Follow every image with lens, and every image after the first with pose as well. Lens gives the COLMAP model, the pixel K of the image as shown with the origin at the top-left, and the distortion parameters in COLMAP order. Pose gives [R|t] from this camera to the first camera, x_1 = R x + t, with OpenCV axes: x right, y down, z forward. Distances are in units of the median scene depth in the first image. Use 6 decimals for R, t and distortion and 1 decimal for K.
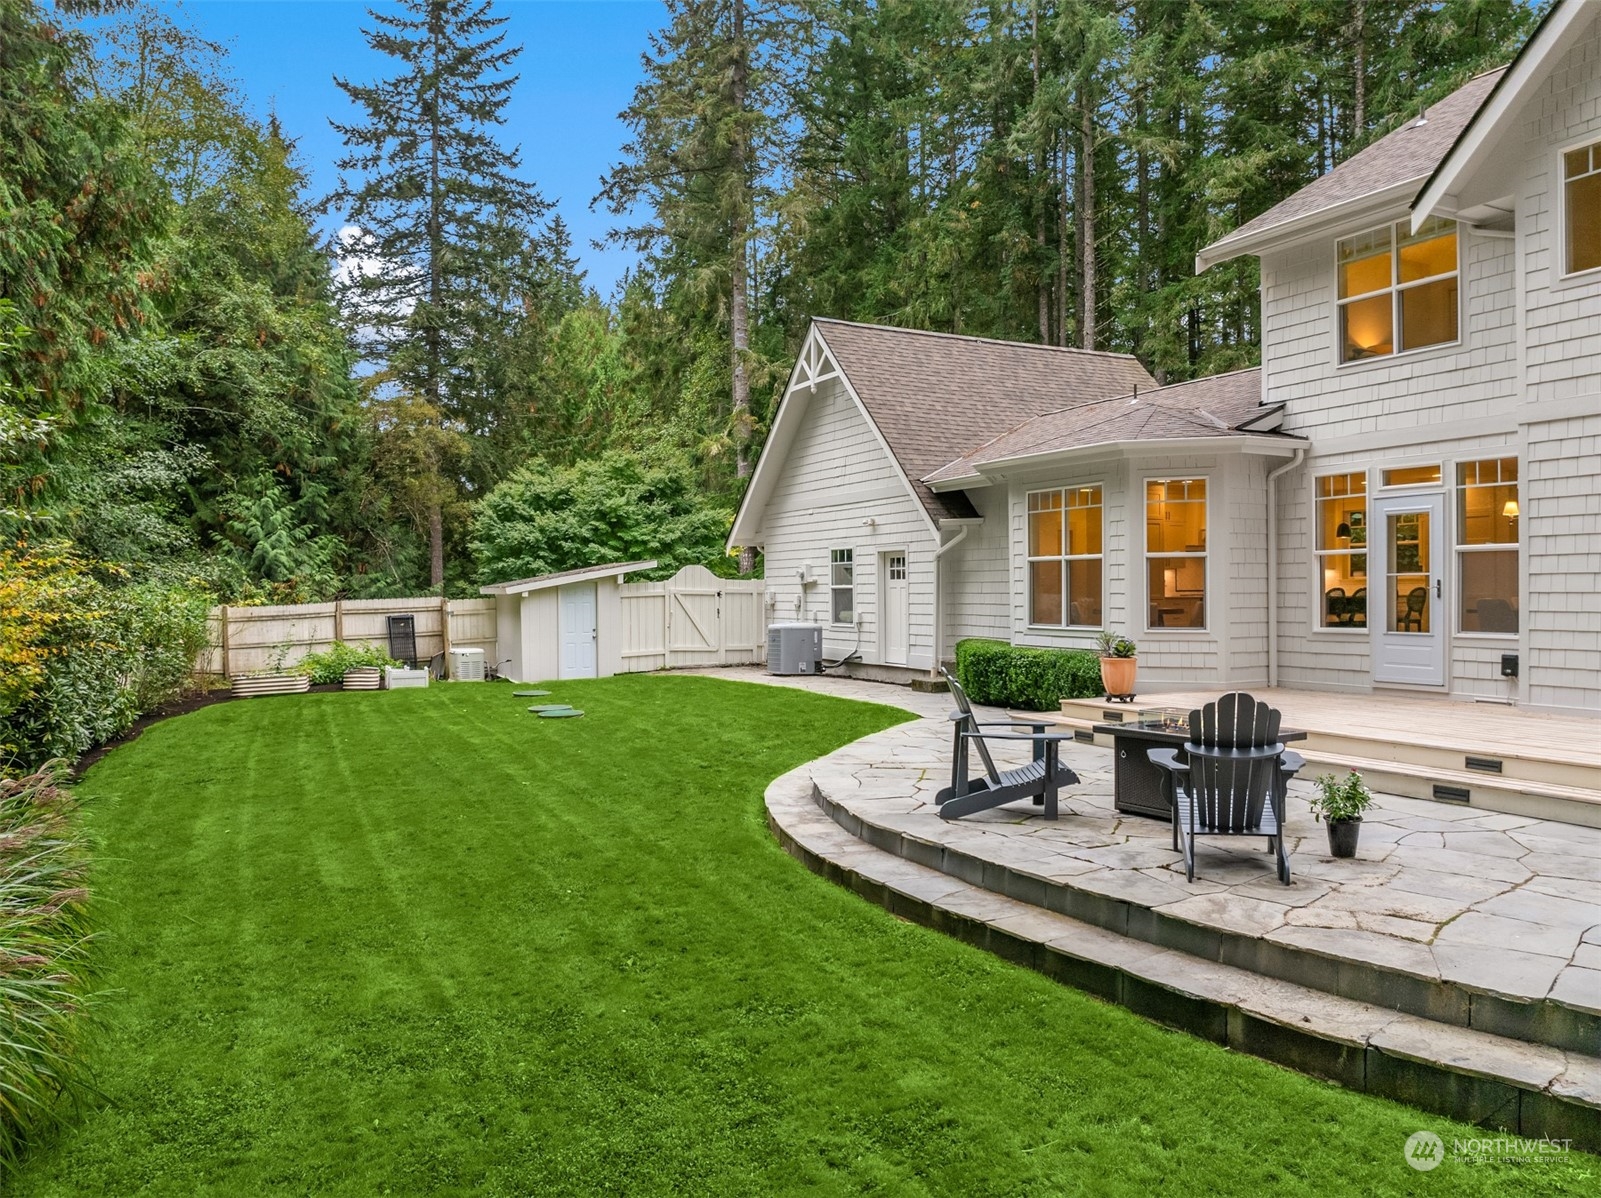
lens RADIAL K [[1125.1, 0, 800.9], [0, 1125.1, 589.2], [0, 0, 1]] dist [-0.034429, -0.001668]
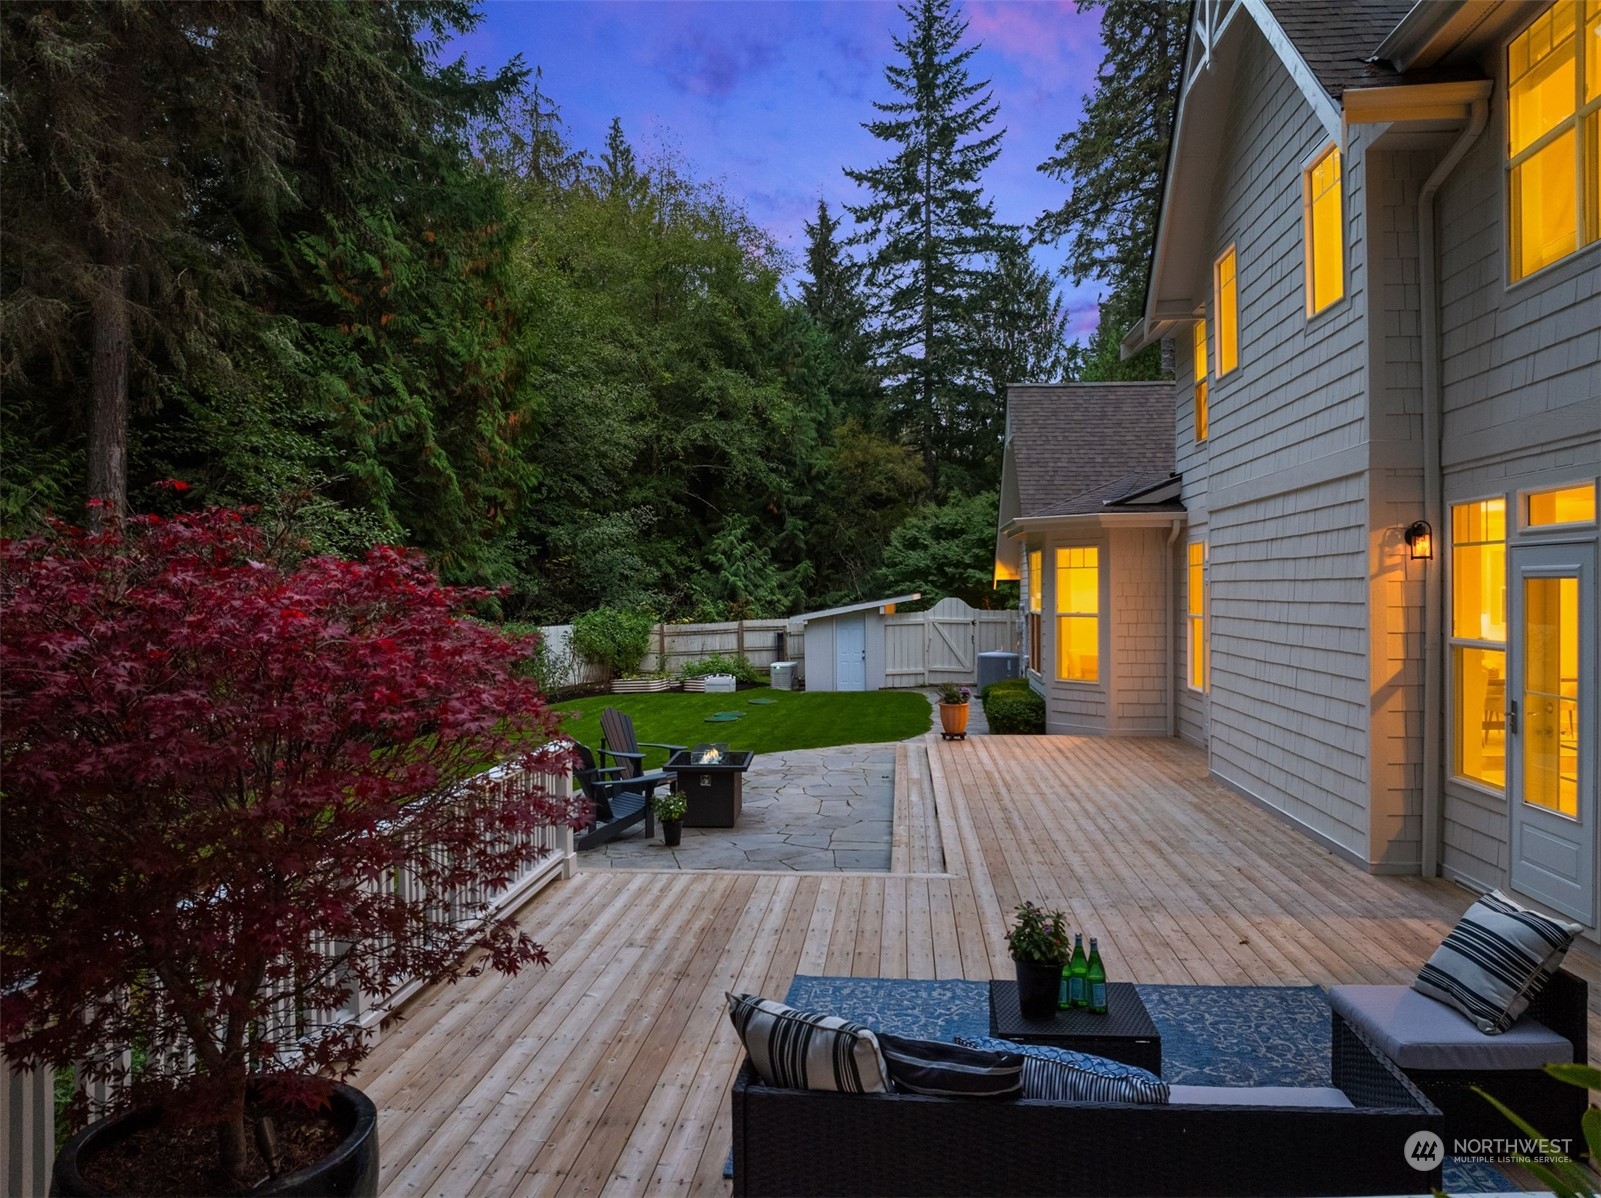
lens RADIAL K [[1125.1, 0, 807.0], [0, 1125.1, 598.9], [0, 0, 1]] dist [-0.034429, -0.001668]
pose [[0.841592, 0.005036, -0.540090, 0.285409], [0.001604, 0.999929, 0.011823, -0.023897], [0.540111, -0.010816, 0.841524, -0.045303]]
